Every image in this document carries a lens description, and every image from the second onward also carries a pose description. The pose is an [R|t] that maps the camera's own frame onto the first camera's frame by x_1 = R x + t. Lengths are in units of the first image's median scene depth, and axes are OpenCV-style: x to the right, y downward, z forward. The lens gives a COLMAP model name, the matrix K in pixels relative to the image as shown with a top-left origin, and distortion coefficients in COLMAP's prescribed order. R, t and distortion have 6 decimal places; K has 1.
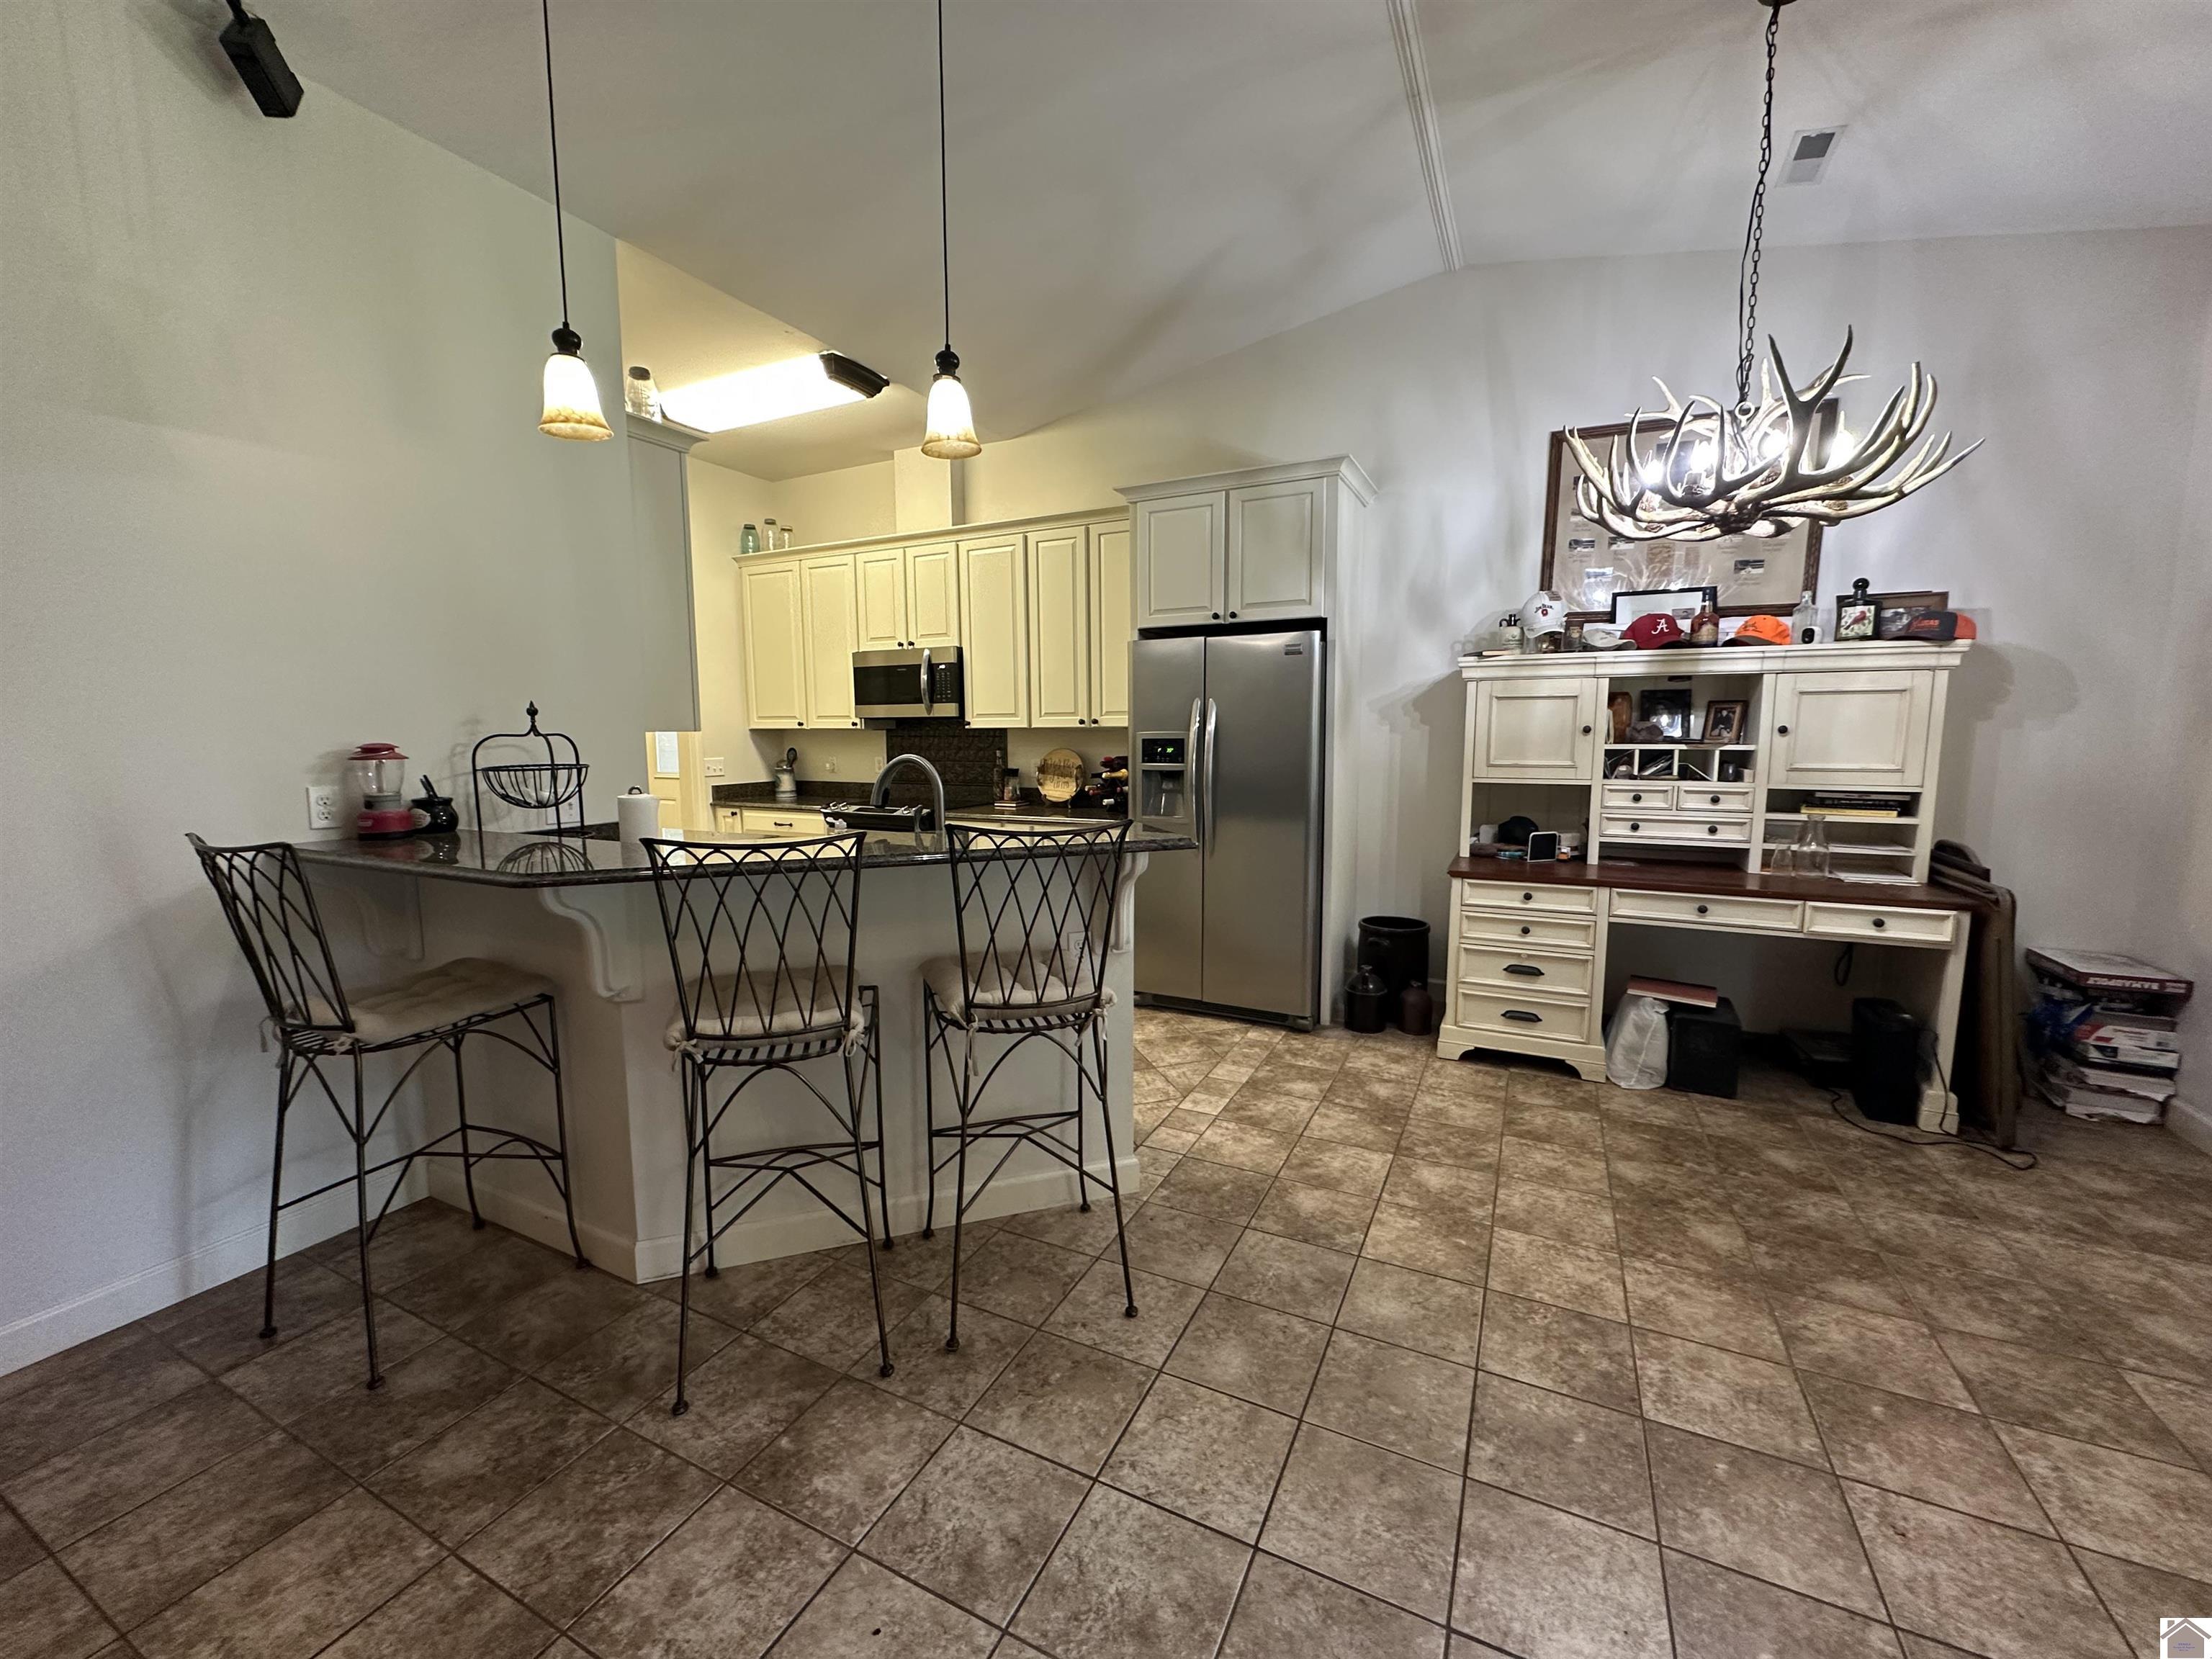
lens RADIAL K [[876.0, 0, 1100.7], [0, 876.0, 828.2], [0, 0, 1]] dist [-0.000971, 0.000216]
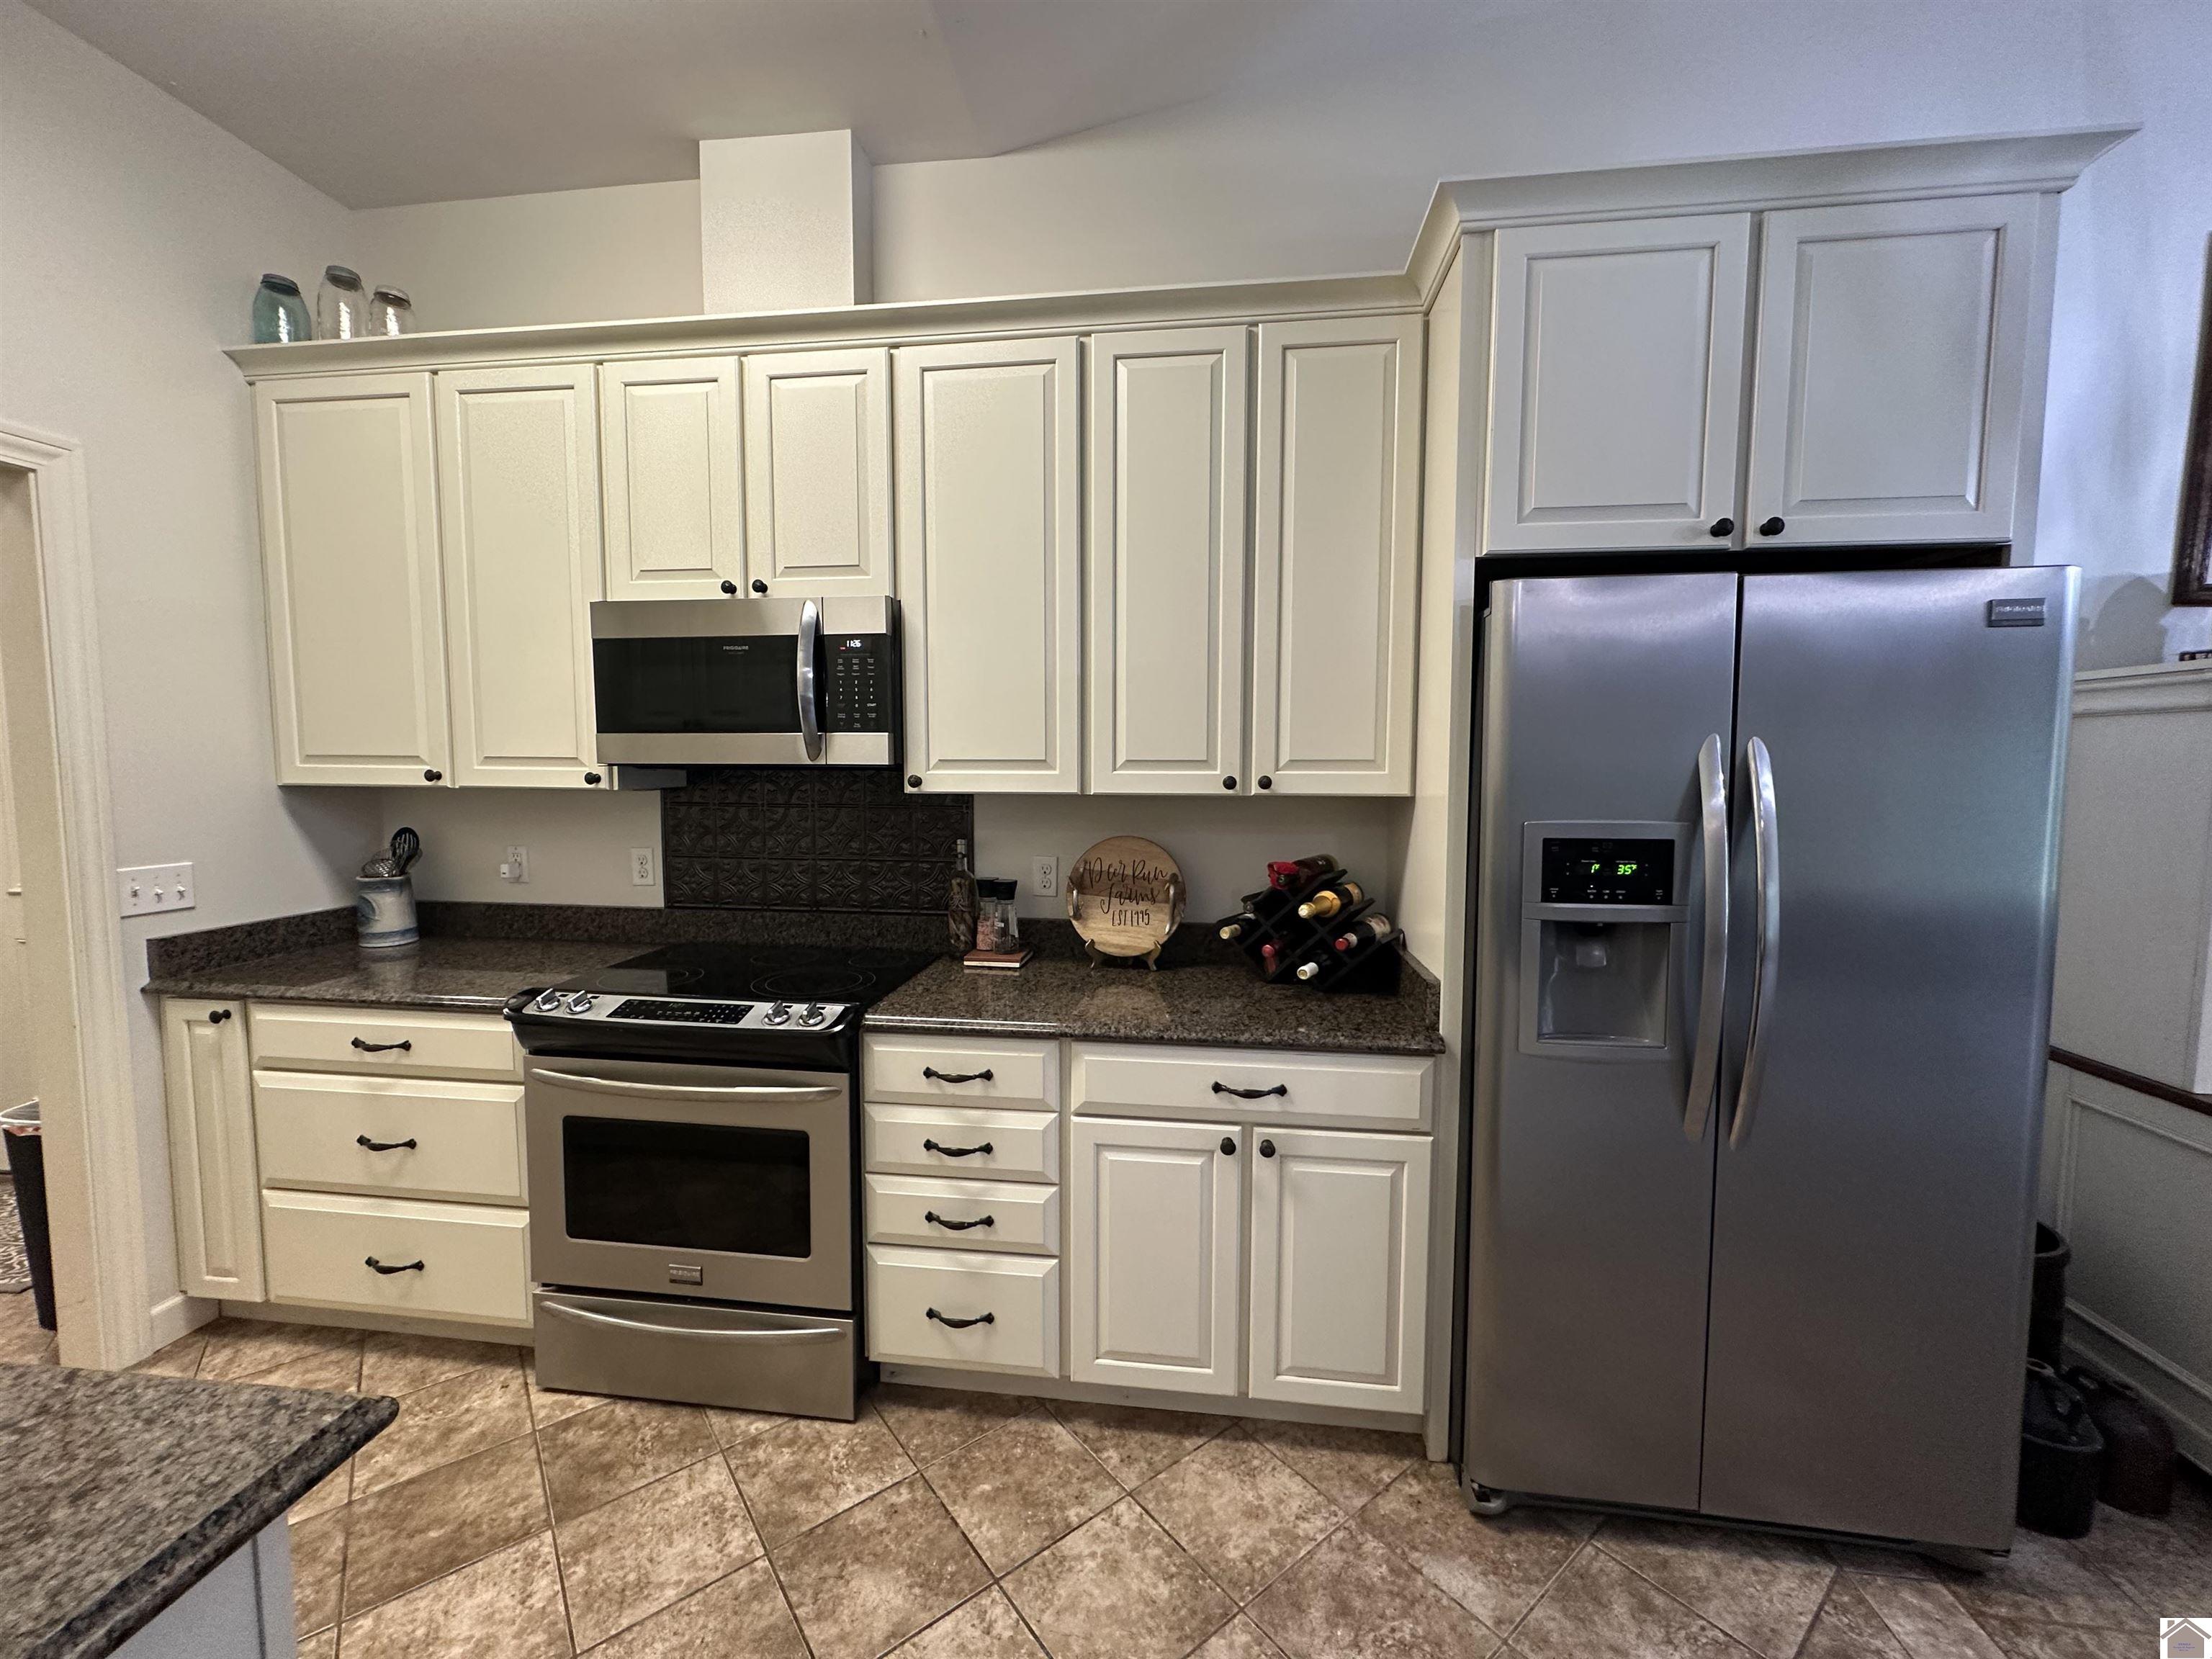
lens RADIAL K [[876.0, 0, 1091.7], [0, 876.0, 828.6], [0, 0, 1]] dist [-0.000971, 0.000216]
pose [[0.942419, -0.013769, 0.334151, -0.213770], [0.027337, 0.998980, -0.035934, -0.079925], [-0.333316, 0.043000, 0.941834, 0.578504]]
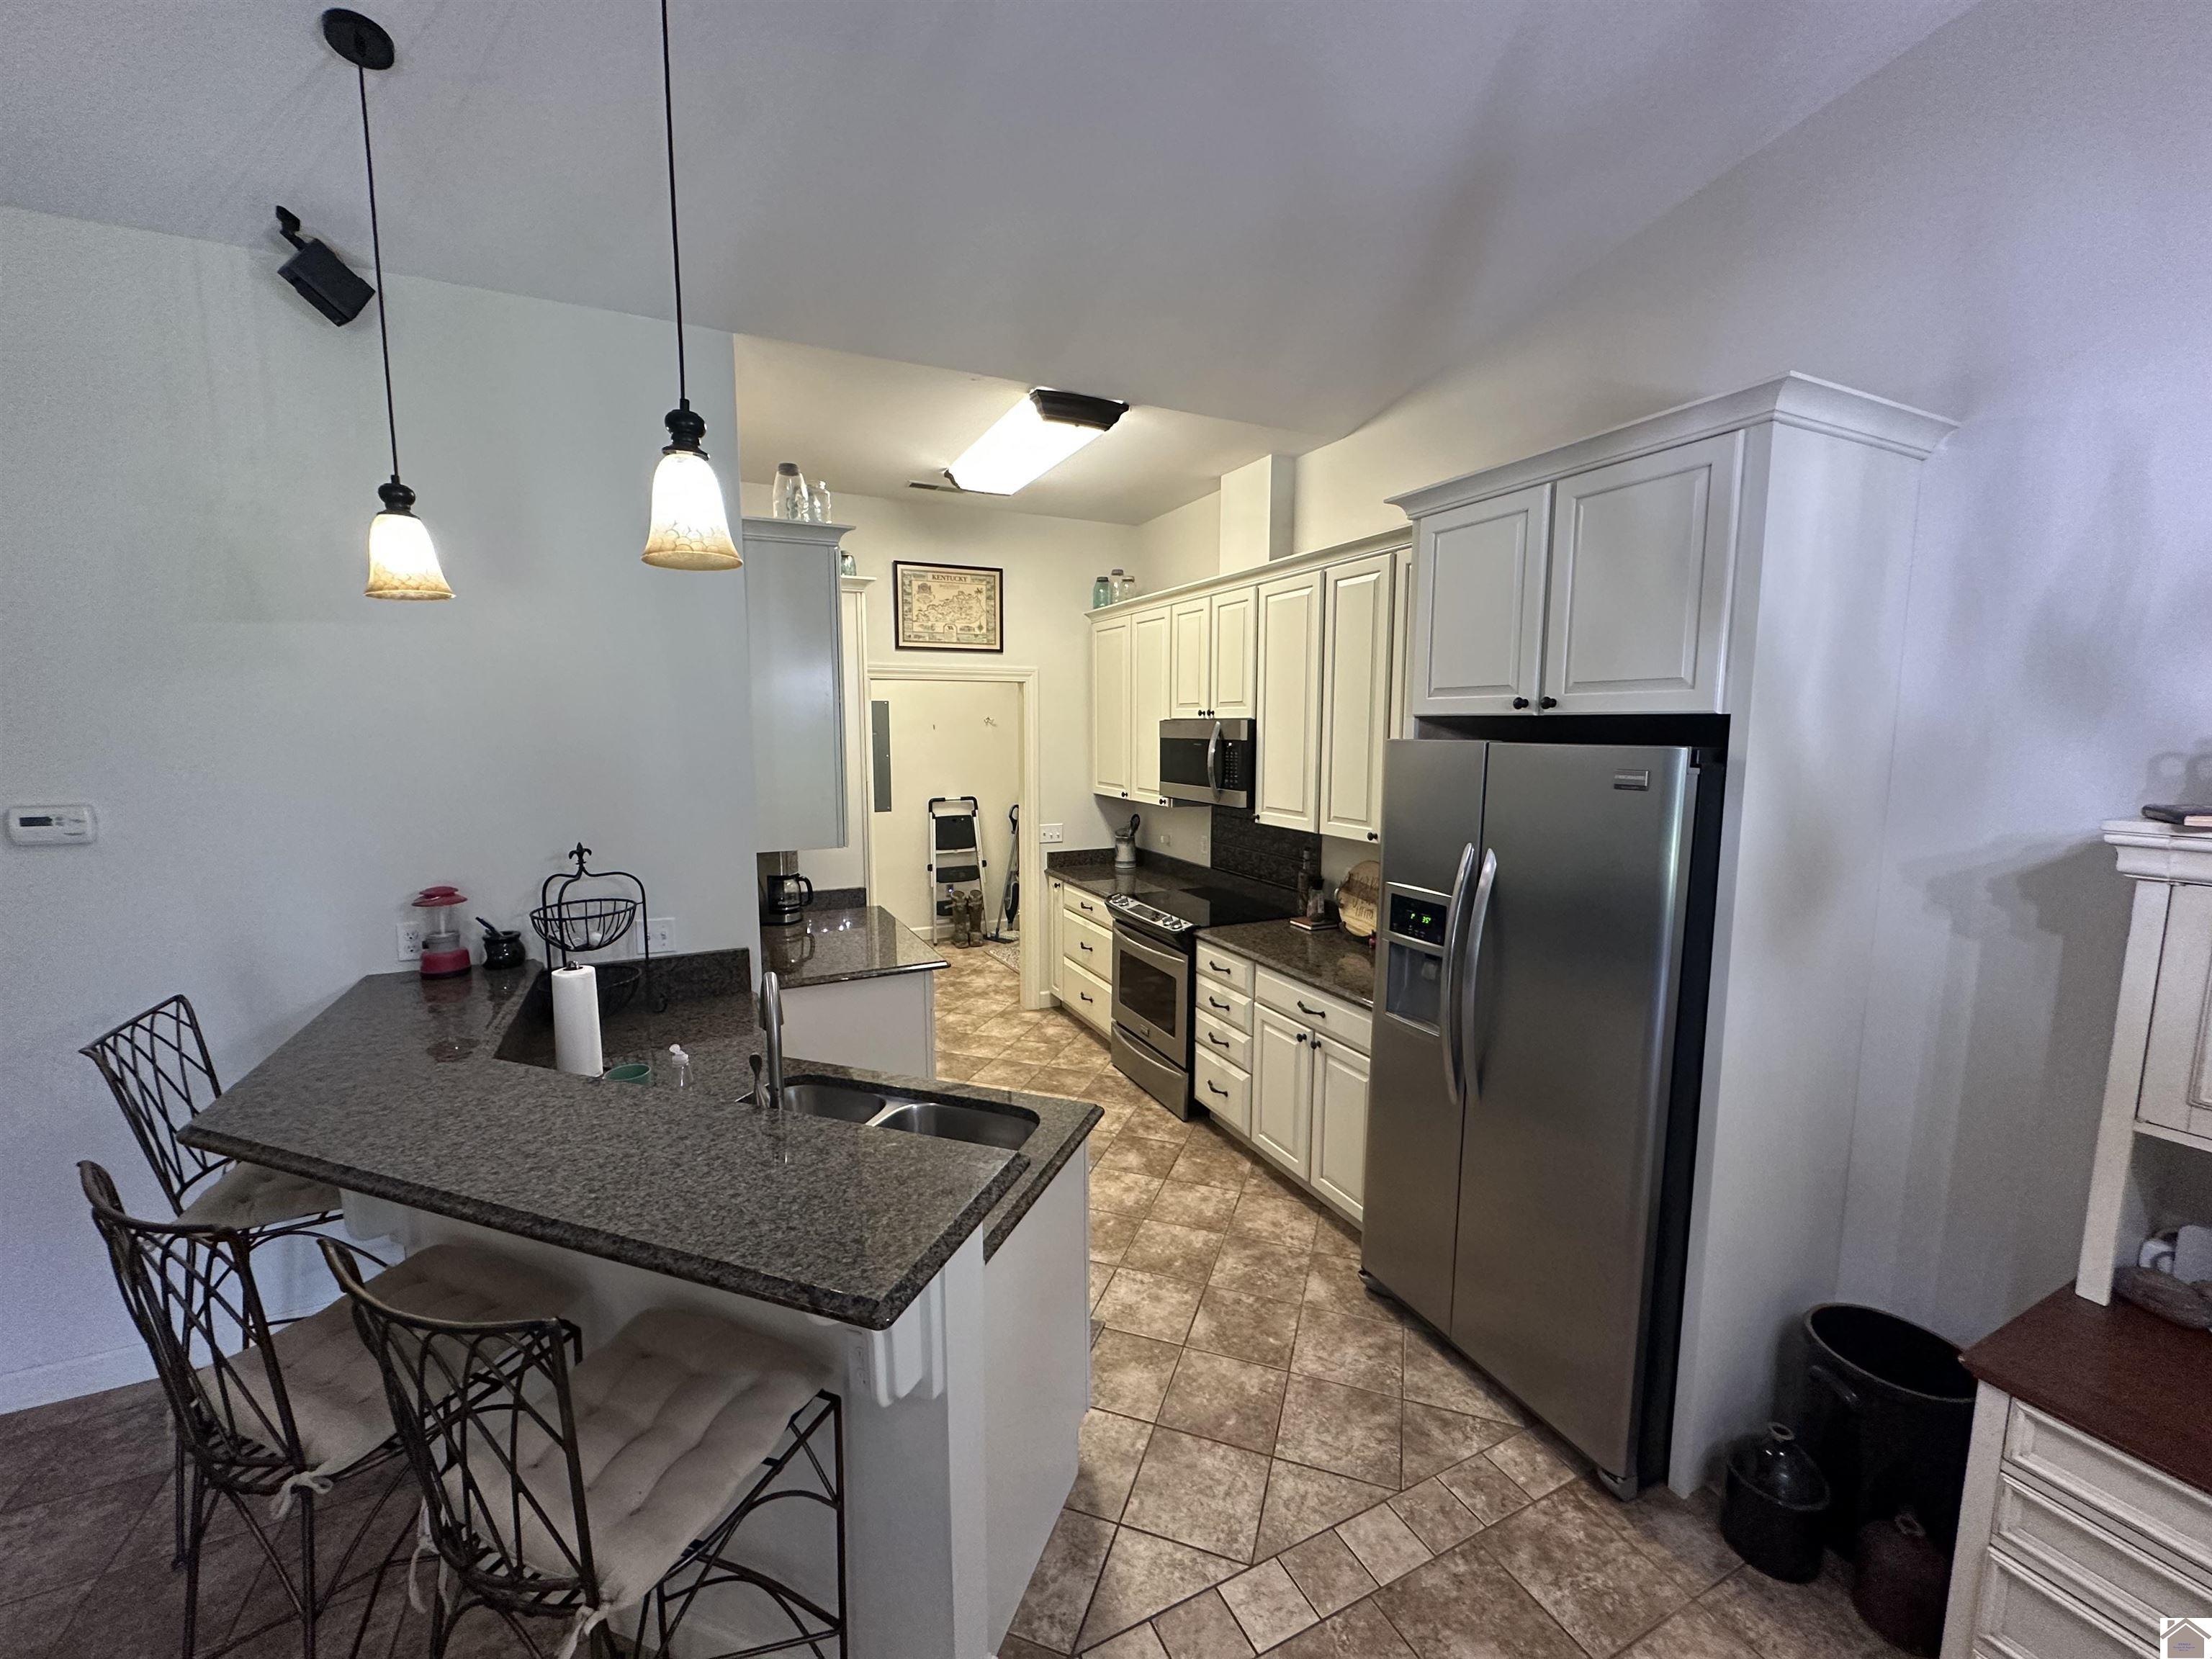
lens RADIAL K [[876.0, 0, 1103.2], [0, 876.0, 828.1], [0, 0, 1]] dist [-0.000971, 0.000216]
pose [[0.790025, 0.081370, -0.607650, 0.214816], [-0.077682, 0.996450, 0.032437, -0.125016], [0.608133, 0.021578, 0.793542, 0.300286]]
